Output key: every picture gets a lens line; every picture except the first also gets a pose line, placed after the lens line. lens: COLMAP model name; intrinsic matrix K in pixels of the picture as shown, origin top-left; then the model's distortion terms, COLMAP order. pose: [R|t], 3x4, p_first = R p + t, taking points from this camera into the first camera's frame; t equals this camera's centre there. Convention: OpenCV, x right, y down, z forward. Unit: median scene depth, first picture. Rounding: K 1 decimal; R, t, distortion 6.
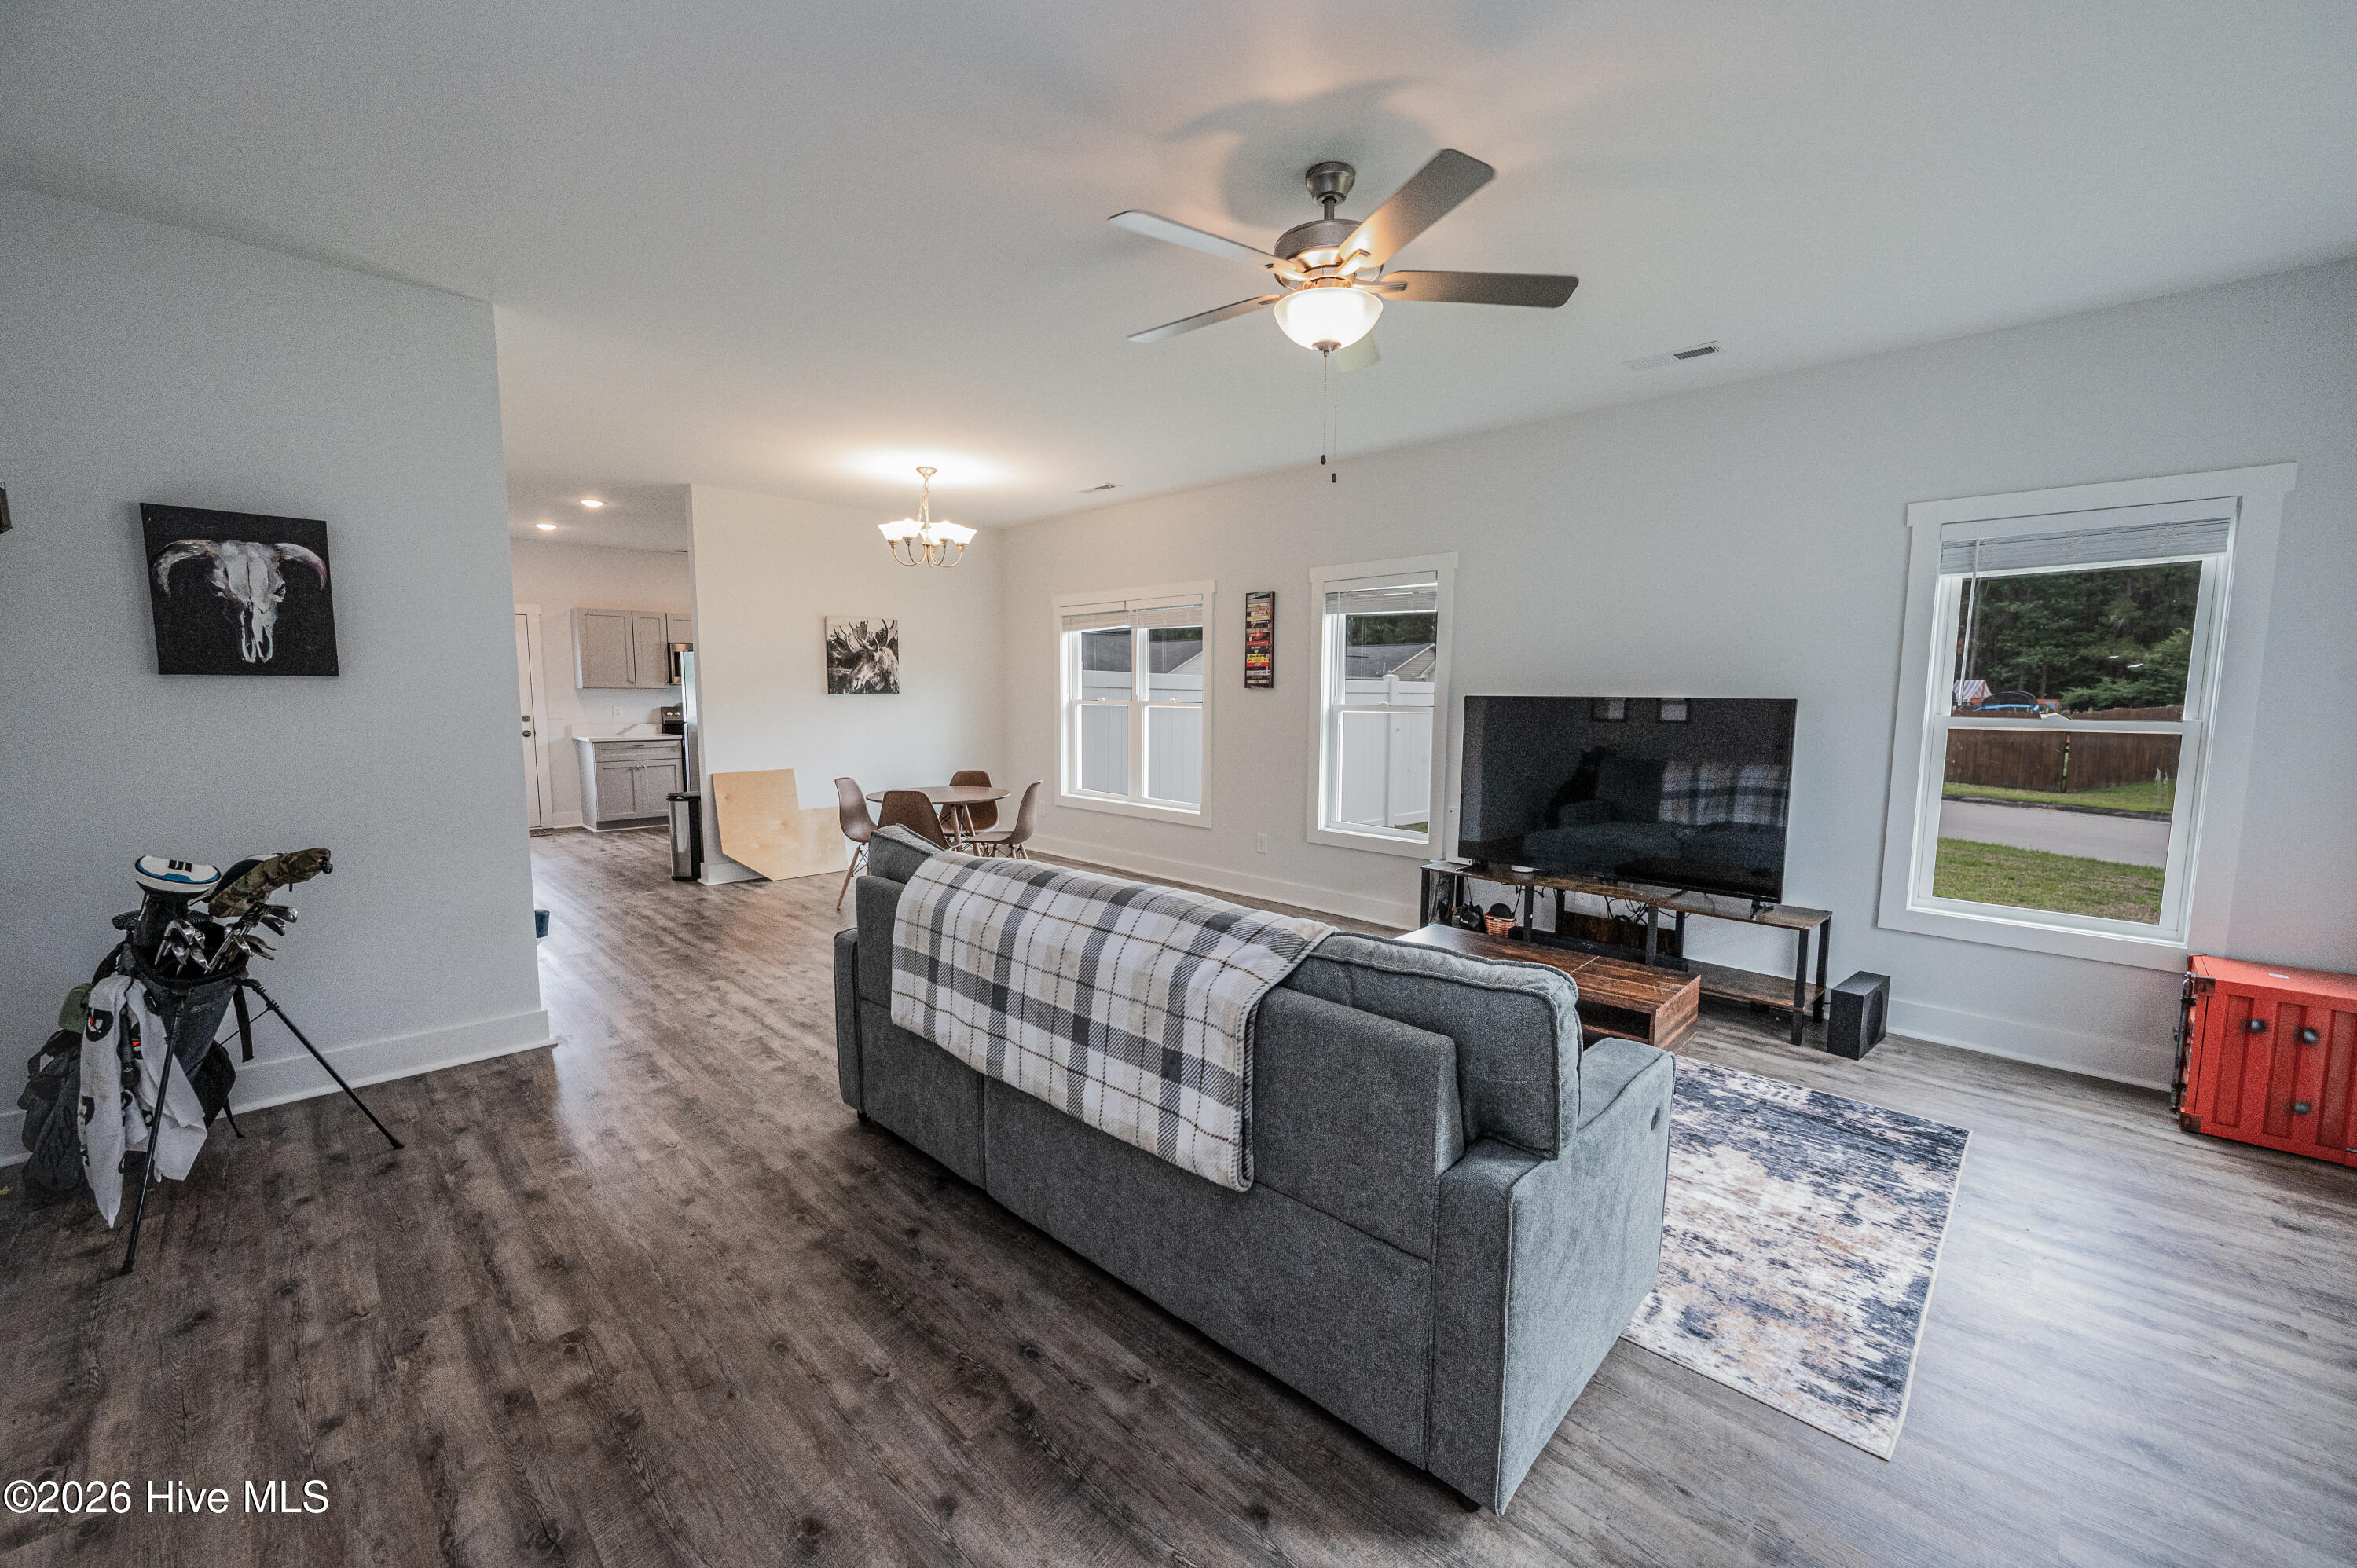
lens RADIAL K [[934.6, 0, 1178.5], [0, 934.6, 784.0], [0, 0, 1]] dist [-0.001191, -0.000165]
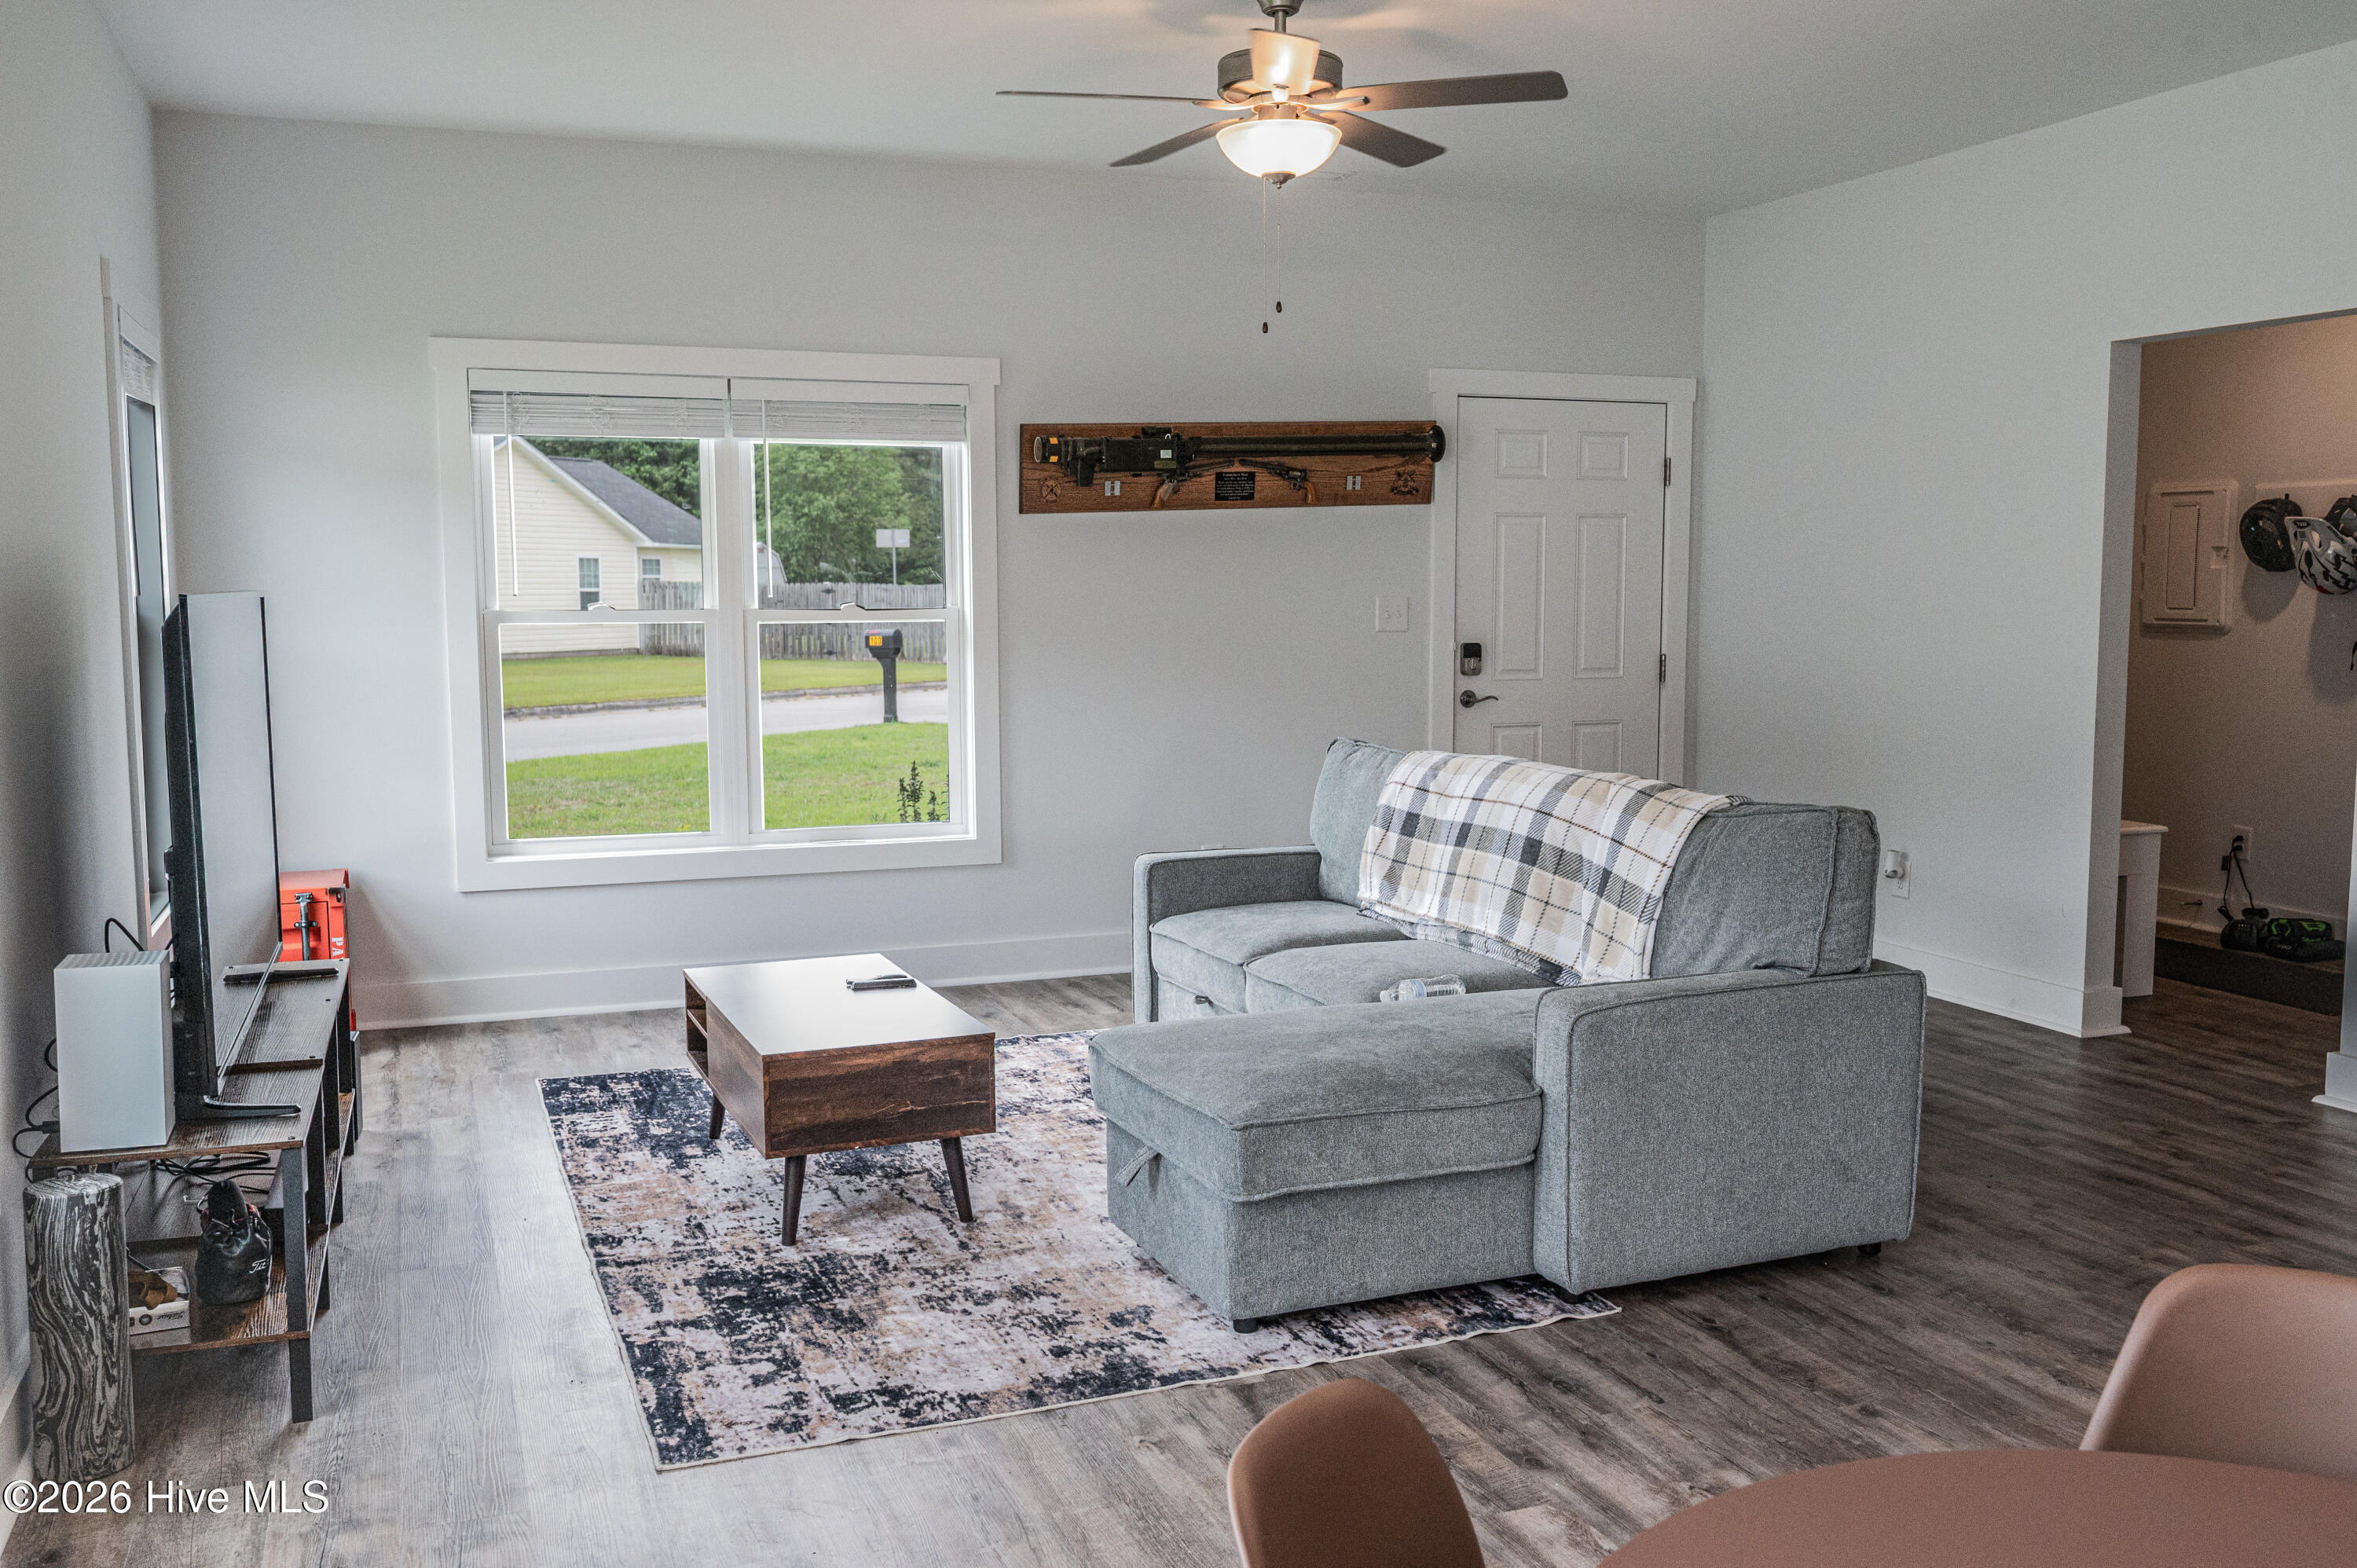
lens RADIAL K [[2026.3, 0, 1178.5], [0, 2026.3, 784.0], [0, 0, 1]] dist [-0.006506, -0.004234]
pose [[-0.914422, -0.046300, 0.402105, -0.194143], [0.031549, 0.982261, 0.184848, -0.100385], [-0.403530, 0.181715, -0.896740, 1.049869]]
